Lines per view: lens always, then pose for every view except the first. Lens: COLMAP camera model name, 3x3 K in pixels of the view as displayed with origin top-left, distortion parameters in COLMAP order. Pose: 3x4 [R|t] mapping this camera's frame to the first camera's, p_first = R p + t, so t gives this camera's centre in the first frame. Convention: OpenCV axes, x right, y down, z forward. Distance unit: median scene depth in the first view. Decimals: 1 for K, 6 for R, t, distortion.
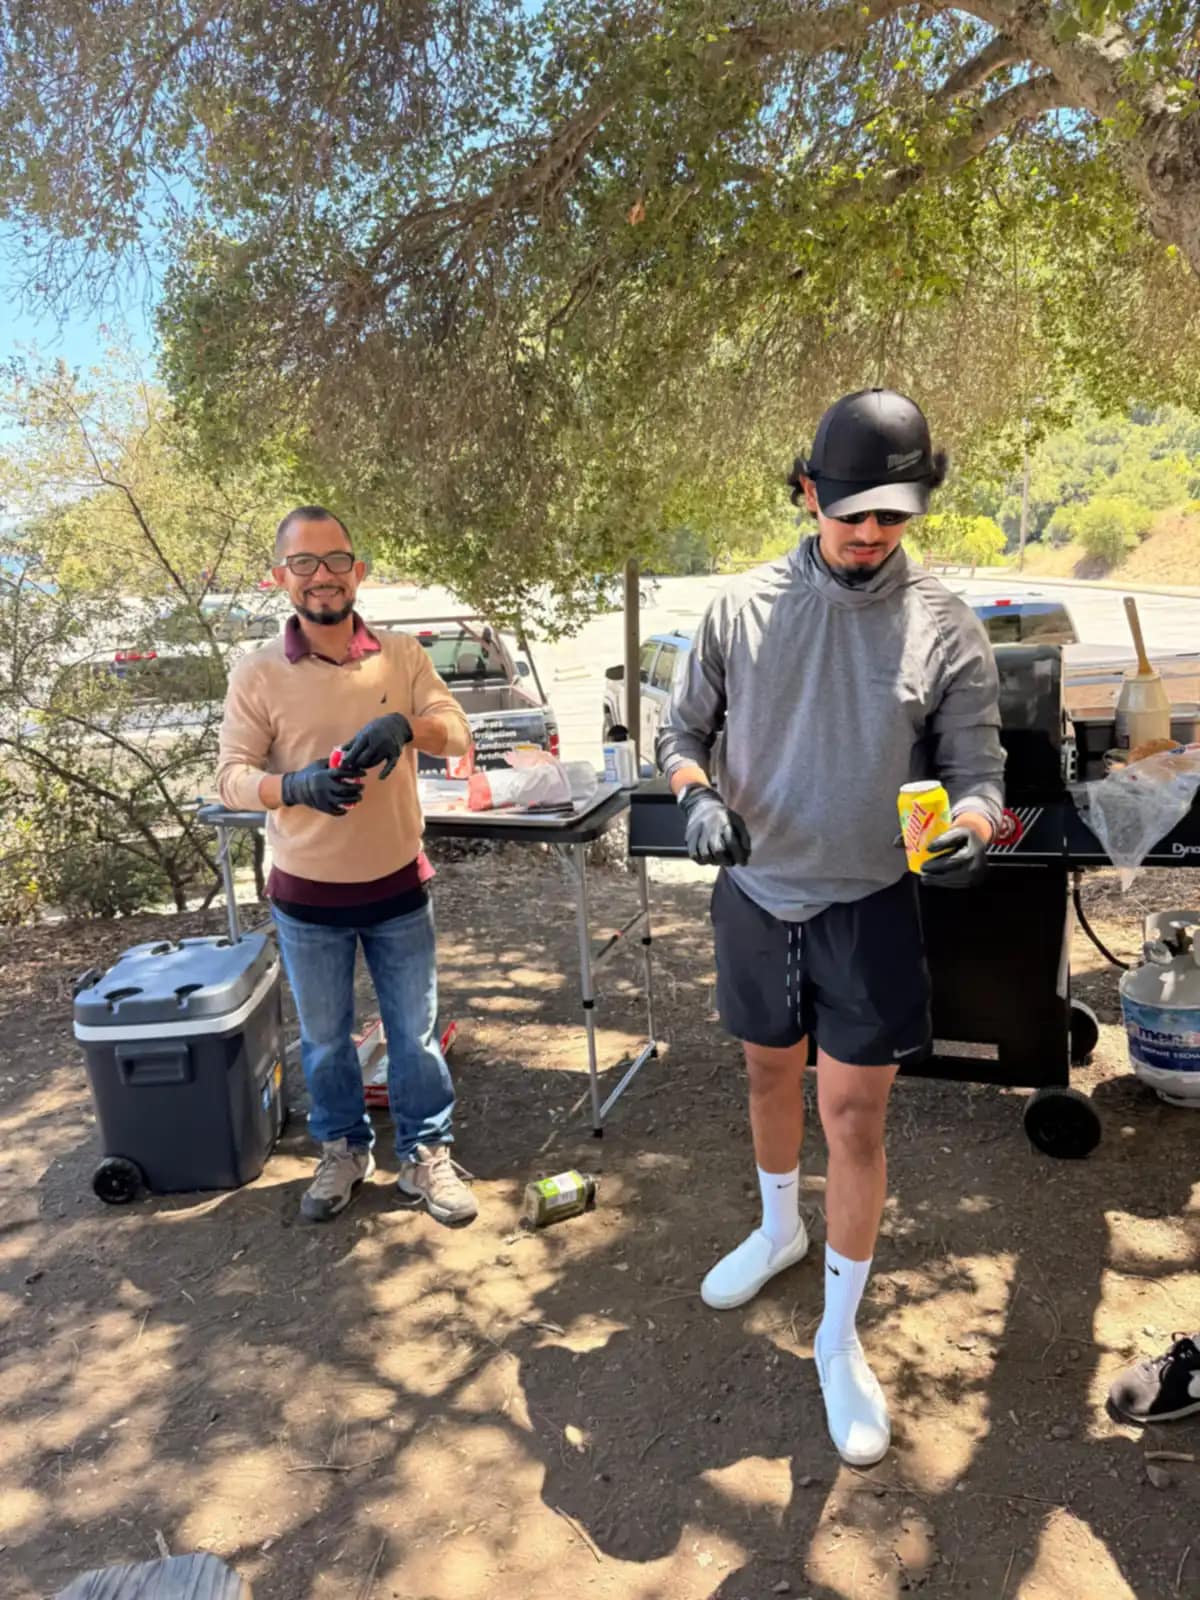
lens RADIAL K [[1025.4, 0, 599.5], [0, 1025.4, 818.3], [0, 0, 1]] dist [-0.063670, 0.048018]
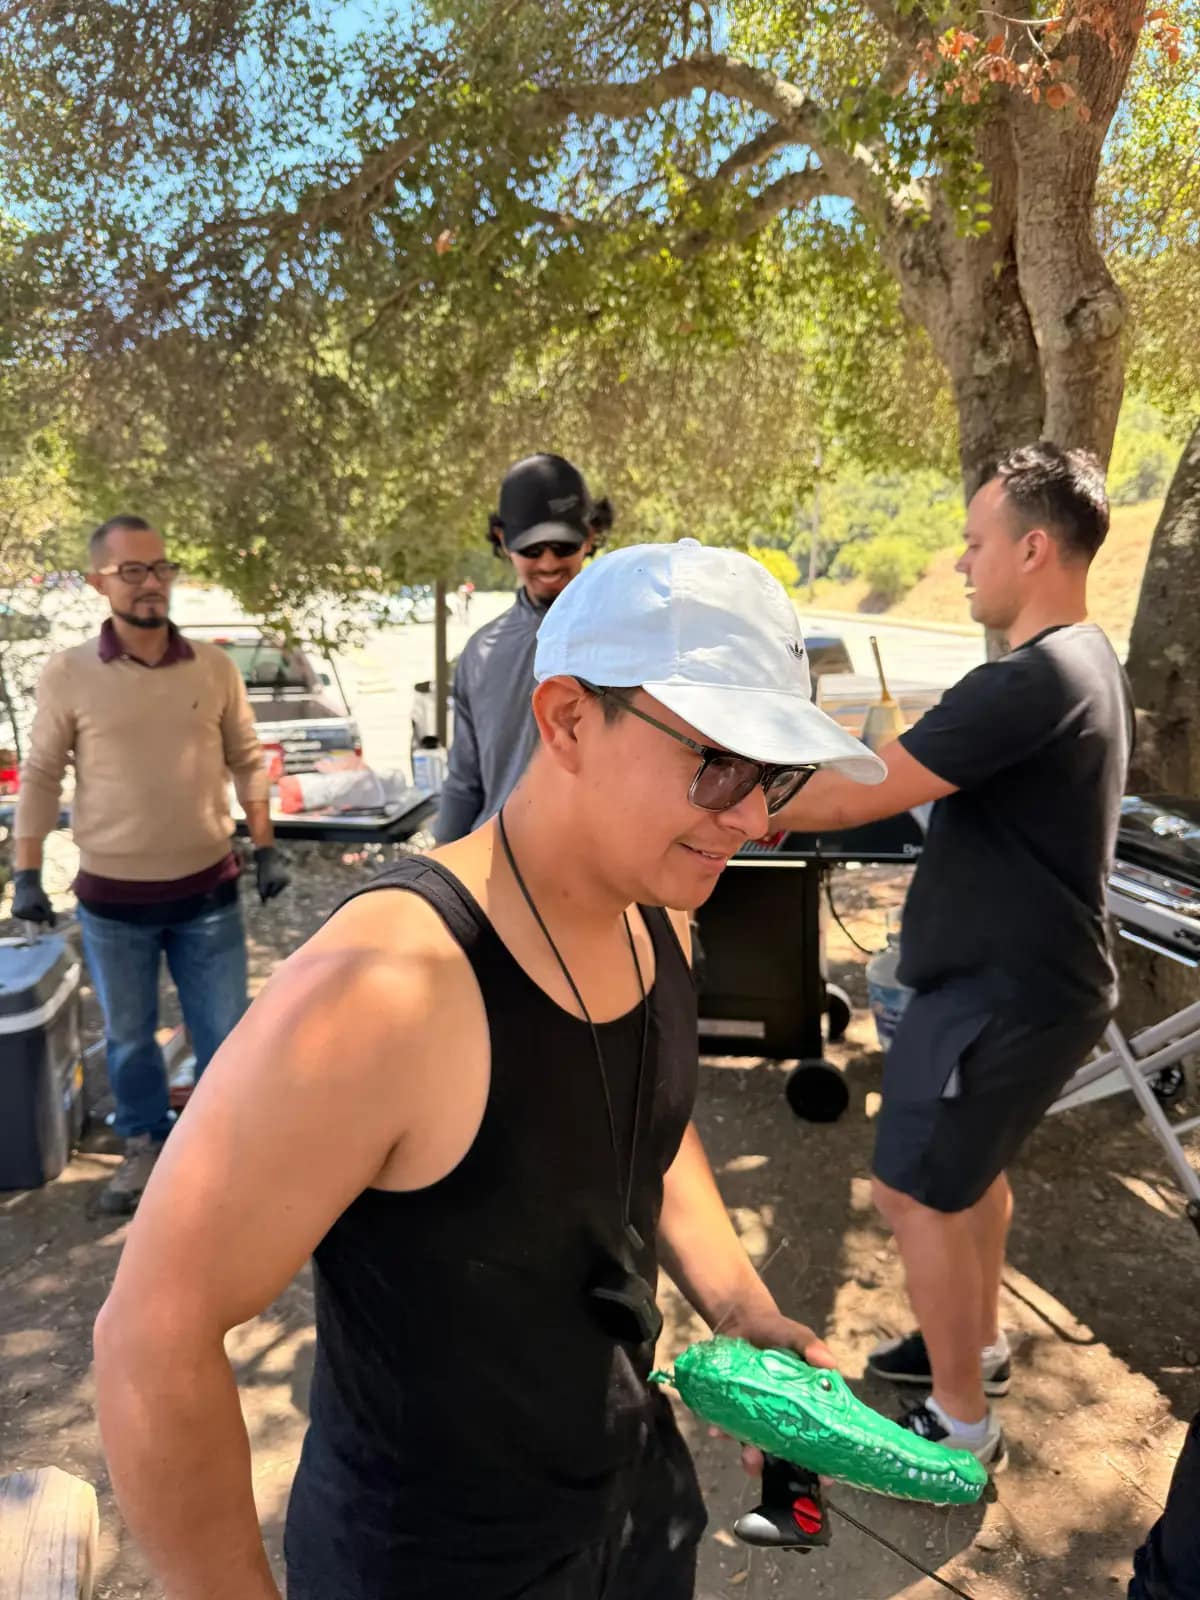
lens RADIAL K [[1128.3, 0, 600.0], [0, 1128.3, 800.0], [0, 0, 1]] dist [0.010774, -0.017517]
pose [[0.978904, 0.018321, 0.203498, -0.032539], [-0.007605, 0.998549, -0.053317, 0.027276], [-0.204179, 0.050645, 0.977623, -0.137752]]
